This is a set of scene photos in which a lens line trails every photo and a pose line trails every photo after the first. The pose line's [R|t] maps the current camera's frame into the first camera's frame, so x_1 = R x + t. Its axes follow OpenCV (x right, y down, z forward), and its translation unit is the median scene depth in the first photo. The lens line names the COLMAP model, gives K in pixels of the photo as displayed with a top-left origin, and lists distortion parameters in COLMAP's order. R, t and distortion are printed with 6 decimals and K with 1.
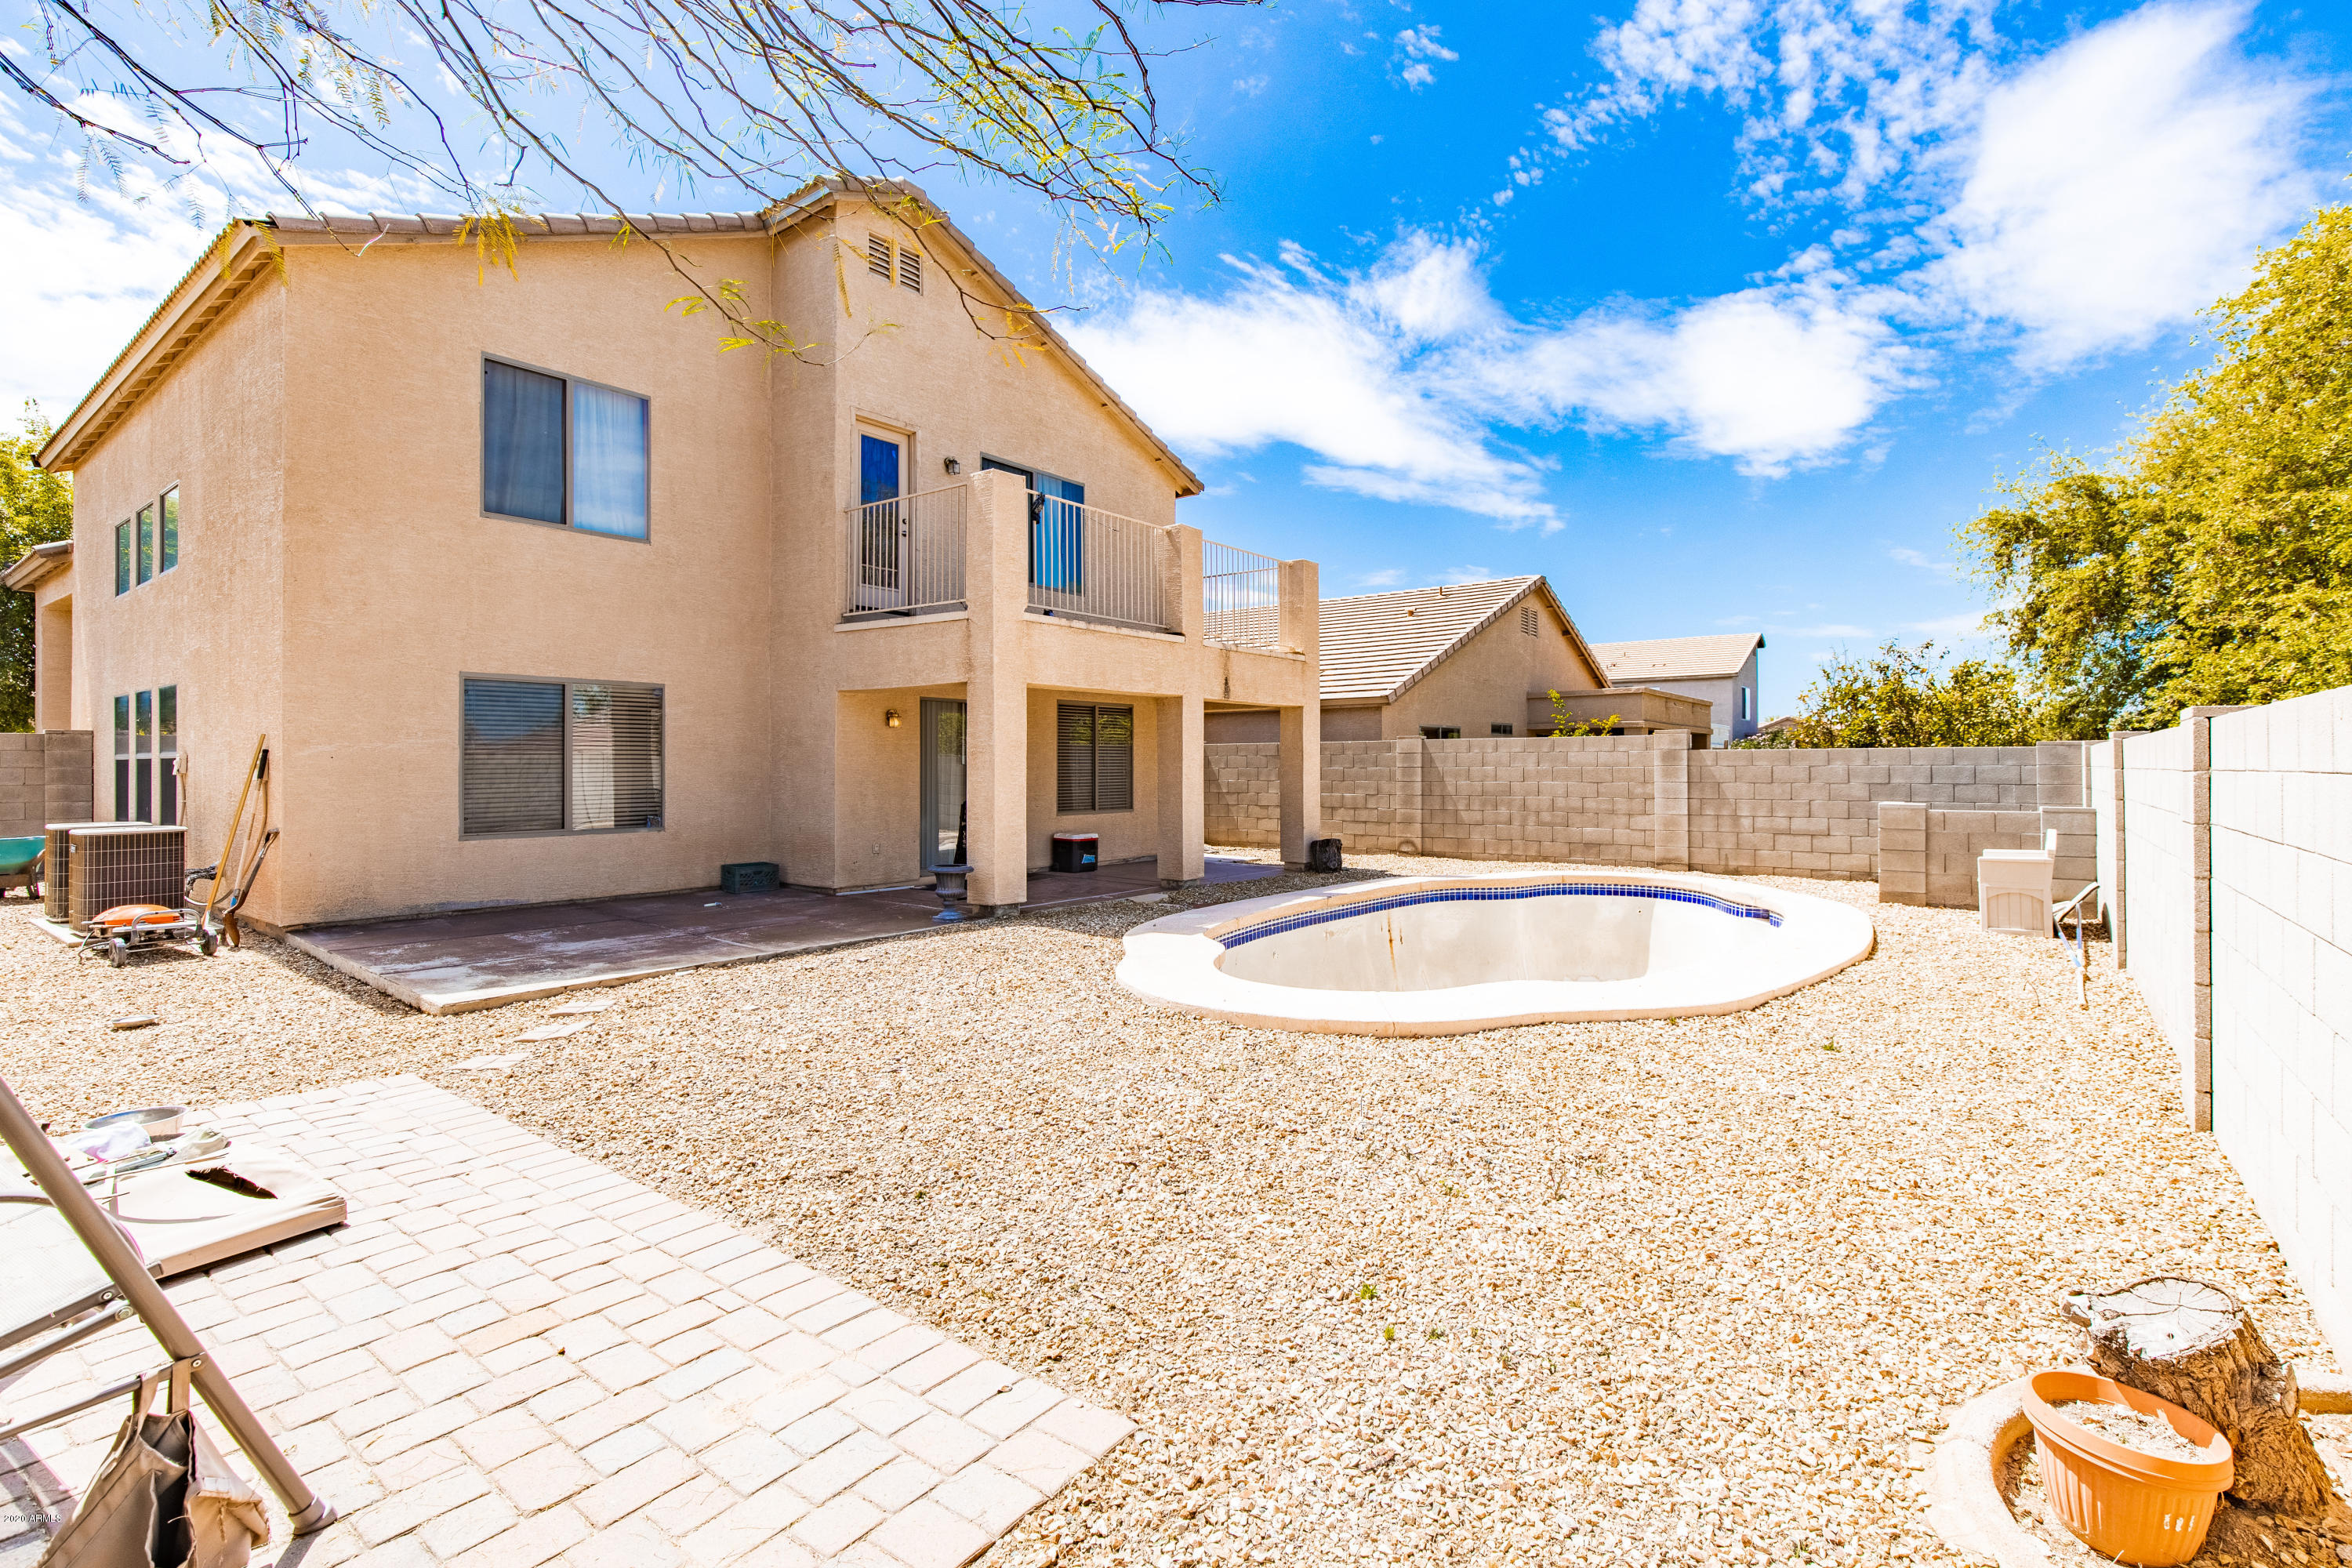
lens RADIAL K [[1072.5, 0, 1174.3], [0, 1072.5, 775.6], [0, 0, 1]] dist [0.005082, 0.001562]
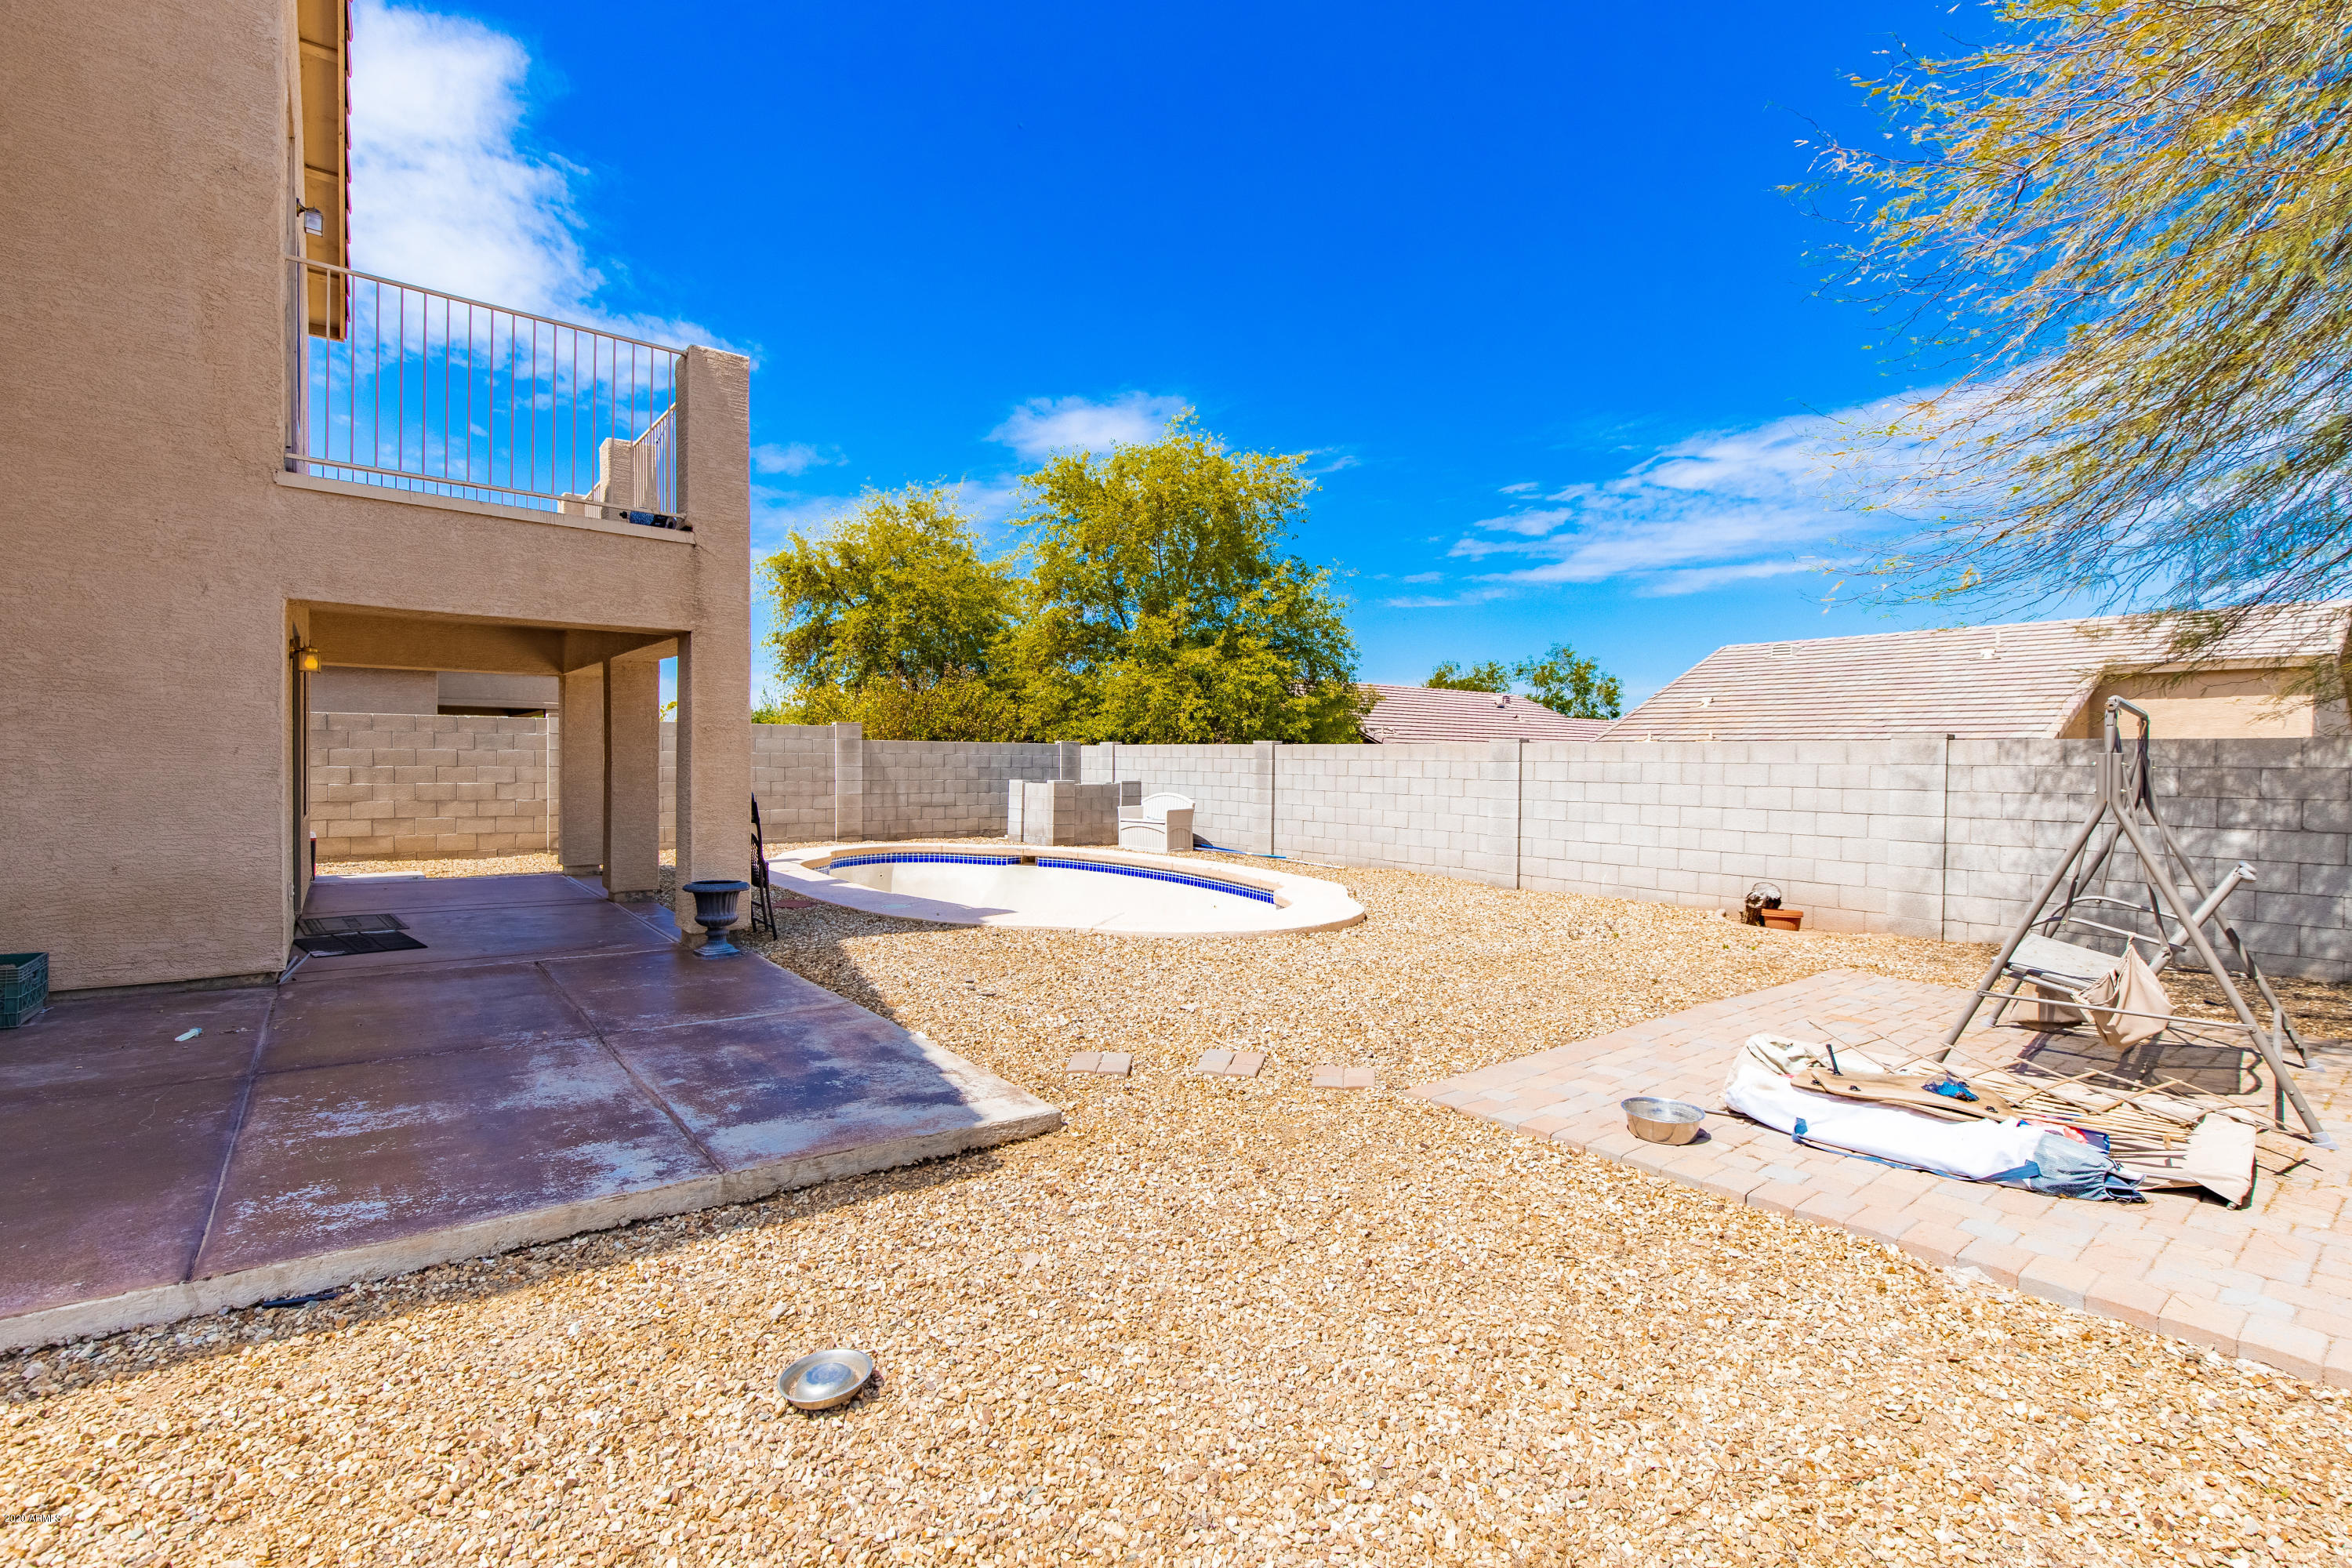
lens RADIAL K [[1072.5, 0, 1174.4], [0, 1072.5, 774.3], [0, 0, 1]] dist [0.005082, 0.001562]
pose [[0.235221, -0.011784, 0.971871, -0.588863], [-0.004874, 0.999900, 0.013304, -0.002791], [-0.971930, -0.007866, 0.235140, 0.381687]]
